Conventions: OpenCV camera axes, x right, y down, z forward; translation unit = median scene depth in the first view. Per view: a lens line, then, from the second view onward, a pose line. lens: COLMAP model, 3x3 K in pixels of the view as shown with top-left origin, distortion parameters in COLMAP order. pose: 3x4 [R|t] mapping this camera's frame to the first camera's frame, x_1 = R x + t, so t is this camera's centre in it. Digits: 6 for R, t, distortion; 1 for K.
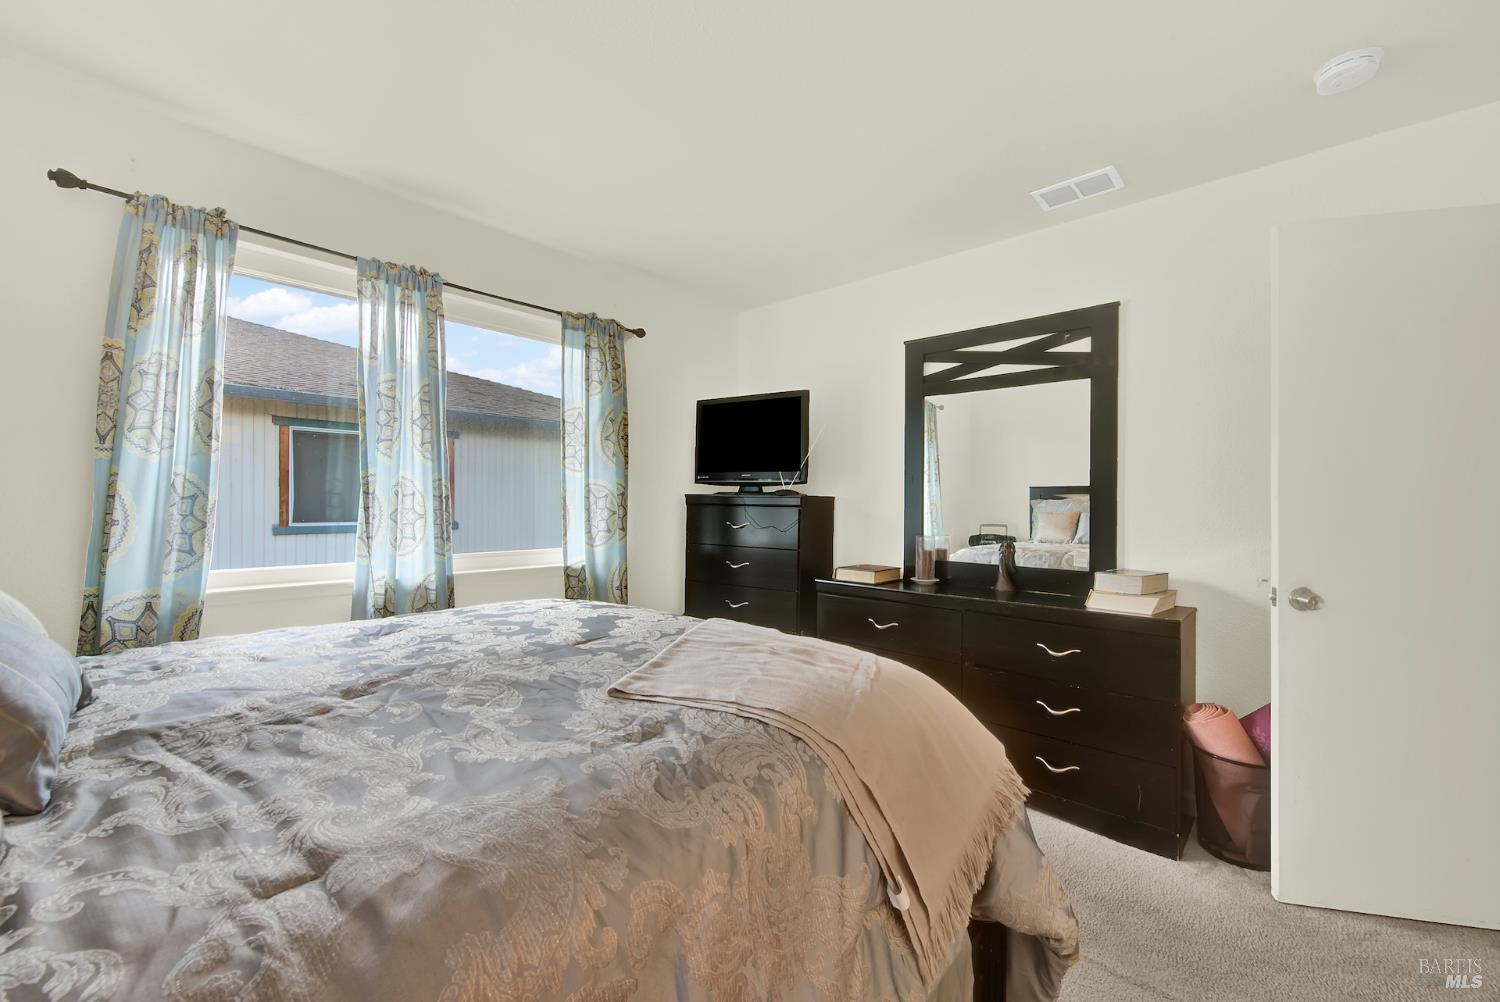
lens RADIAL K [[605.3, 0, 743.9], [0, 605.3, 491.9], [0, 0, 1]] dist [-0.028614, -0.000735]
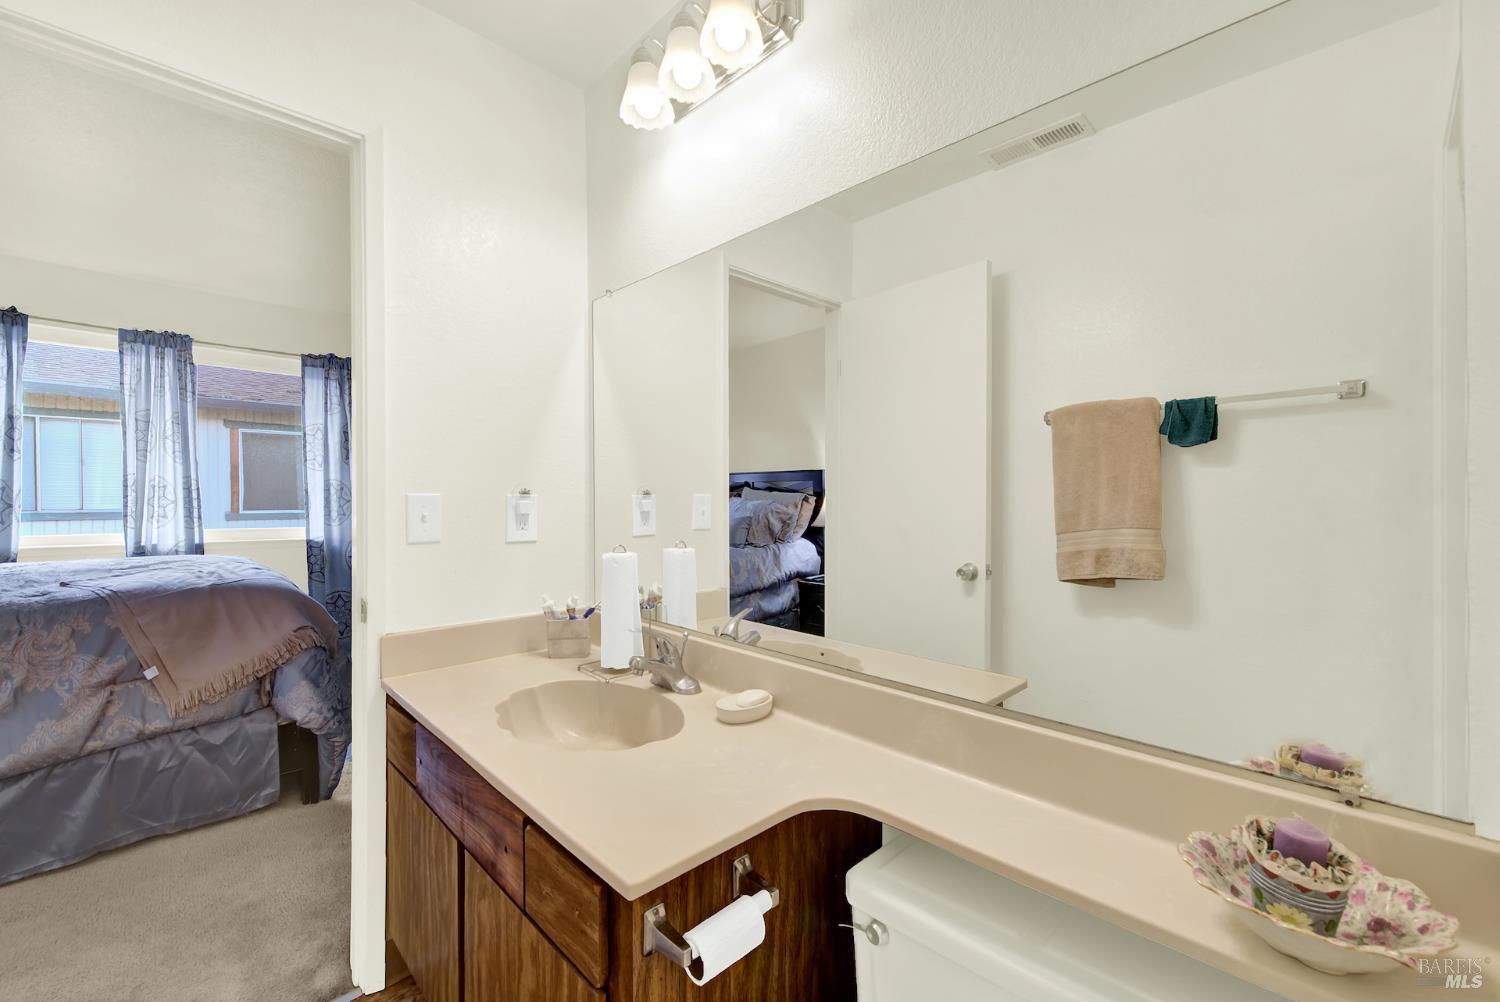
lens RADIAL K [[605.3, 0, 760.4], [0, 605.3, 499.2], [0, 0, 1]] dist [-0.028614, -0.000735]
pose [[0.998813, 0.003878, -0.048563, 1.077952], [-0.002703, 0.999702, 0.024244, -0.006301], [0.048643, -0.024084, 0.998526, -0.410010]]
